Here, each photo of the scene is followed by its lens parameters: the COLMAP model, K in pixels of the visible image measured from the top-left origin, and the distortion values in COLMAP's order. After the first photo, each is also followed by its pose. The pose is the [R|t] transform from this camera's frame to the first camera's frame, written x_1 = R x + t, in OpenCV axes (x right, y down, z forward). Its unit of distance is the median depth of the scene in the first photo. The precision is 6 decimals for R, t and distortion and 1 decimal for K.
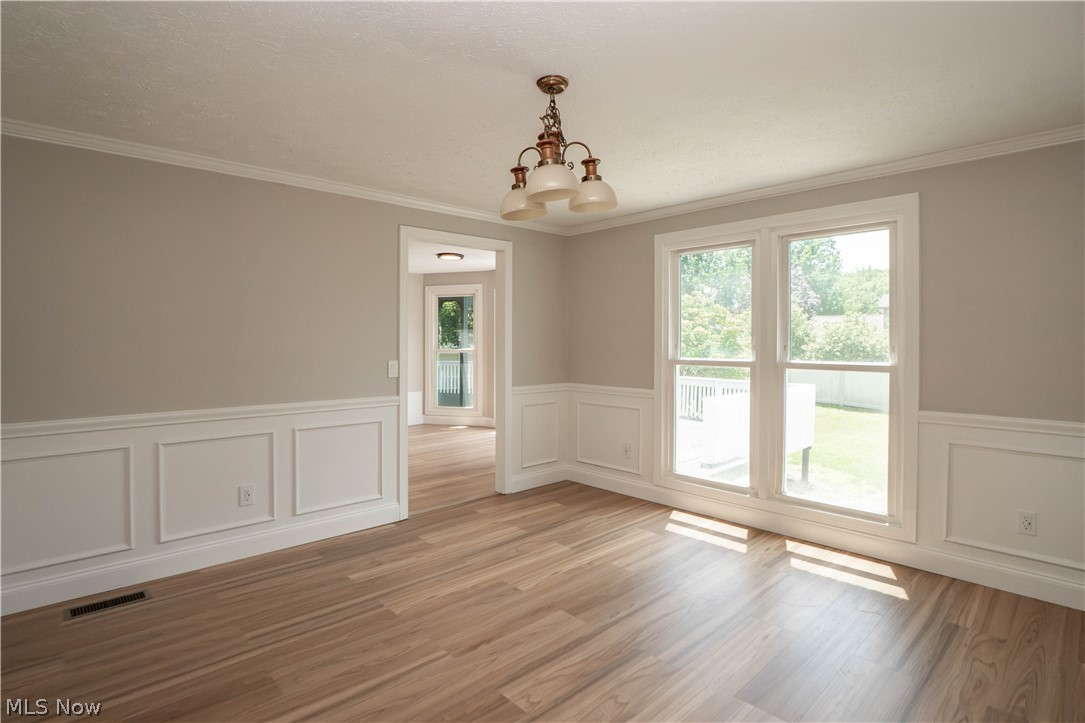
lens RADIAL K [[535.7, 0, 537.7], [0, 535.7, 351.7], [0, 0, 1]] dist [-0.034342, 0.002400]
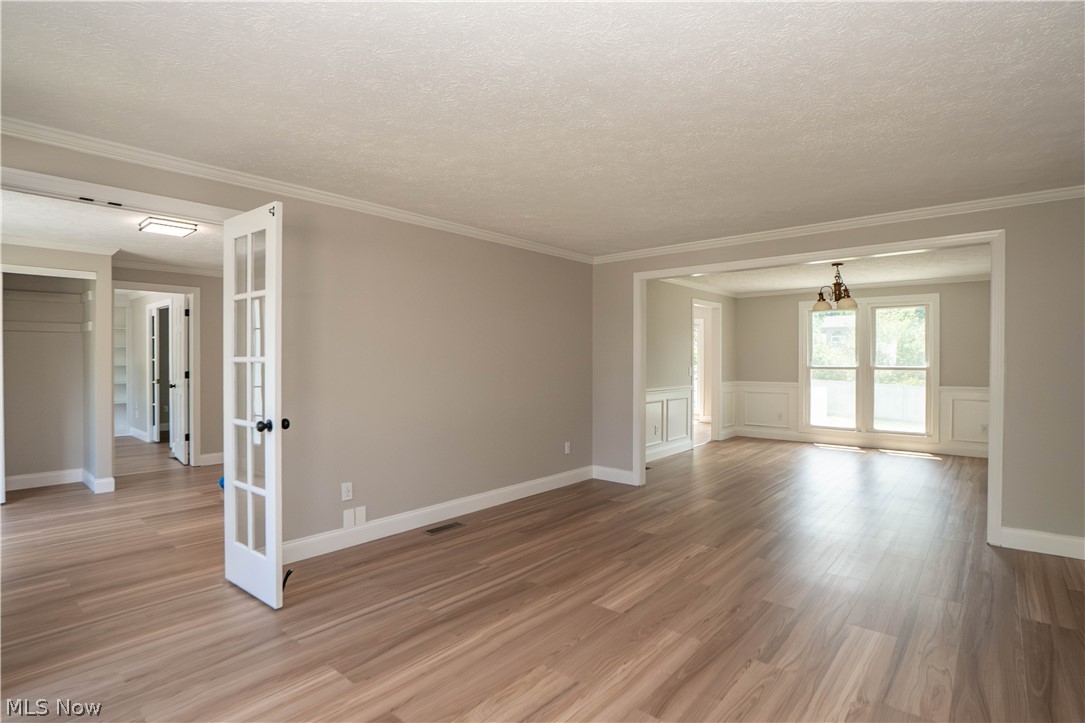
lens RADIAL K [[535.7, 0, 535.6], [0, 535.7, 366.2], [0, 0, 1]] dist [-0.034342, 0.002400]
pose [[0.994053, -0.004875, 0.108787, -1.095189], [0.005581, 0.999965, -0.006186, 0.023254], [-0.108753, 0.006756, 0.994046, -0.938349]]
